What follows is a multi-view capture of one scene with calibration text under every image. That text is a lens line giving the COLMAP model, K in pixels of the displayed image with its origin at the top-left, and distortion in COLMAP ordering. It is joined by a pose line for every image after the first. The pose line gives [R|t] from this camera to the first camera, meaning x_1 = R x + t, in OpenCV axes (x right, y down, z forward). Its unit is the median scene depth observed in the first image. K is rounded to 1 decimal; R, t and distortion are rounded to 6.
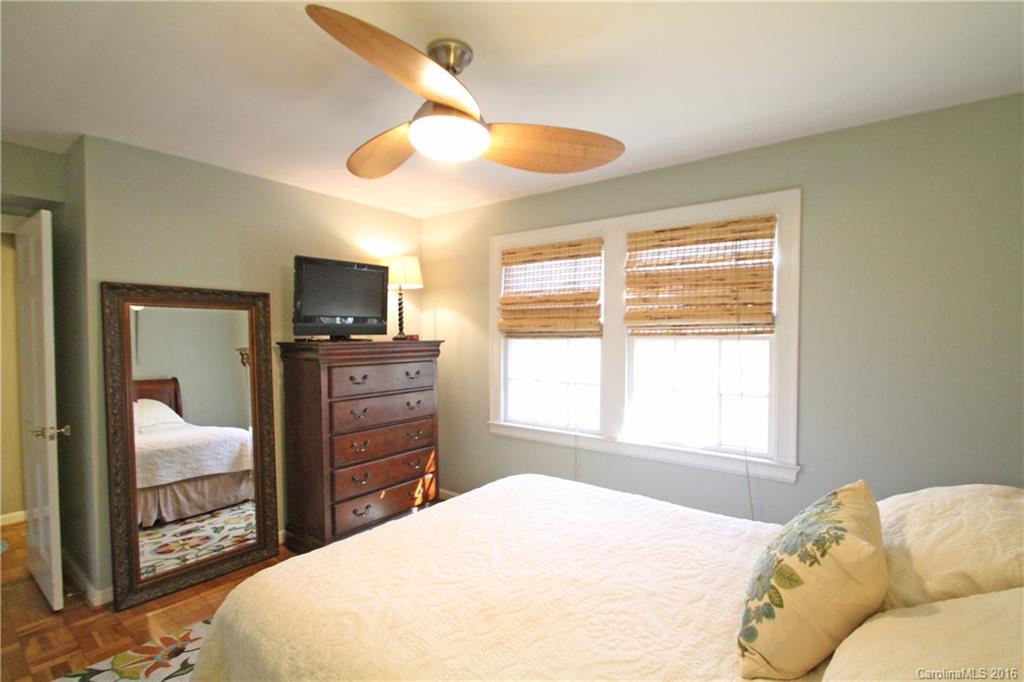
lens RADIAL K [[464.5, 0, 512.3], [0, 464.5, 343.9], [0, 0, 1]] dist [-0.023162, -0.004737]
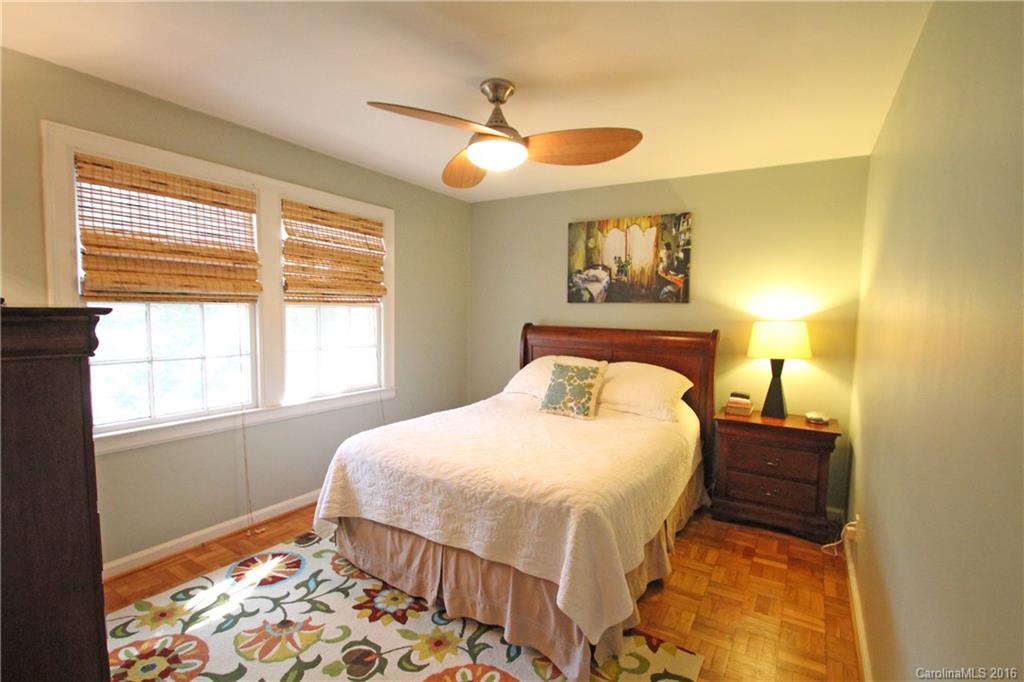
lens RADIAL K [[464.5, 0, 521.1], [0, 464.5, 339.7], [0, 0, 1]] dist [-0.023162, -0.004737]
pose [[-0.107766, -0.072342, 0.991541, -0.827713], [-0.016153, 0.997345, 0.071010, -0.014569], [-0.994045, -0.008364, -0.108648, 0.602306]]
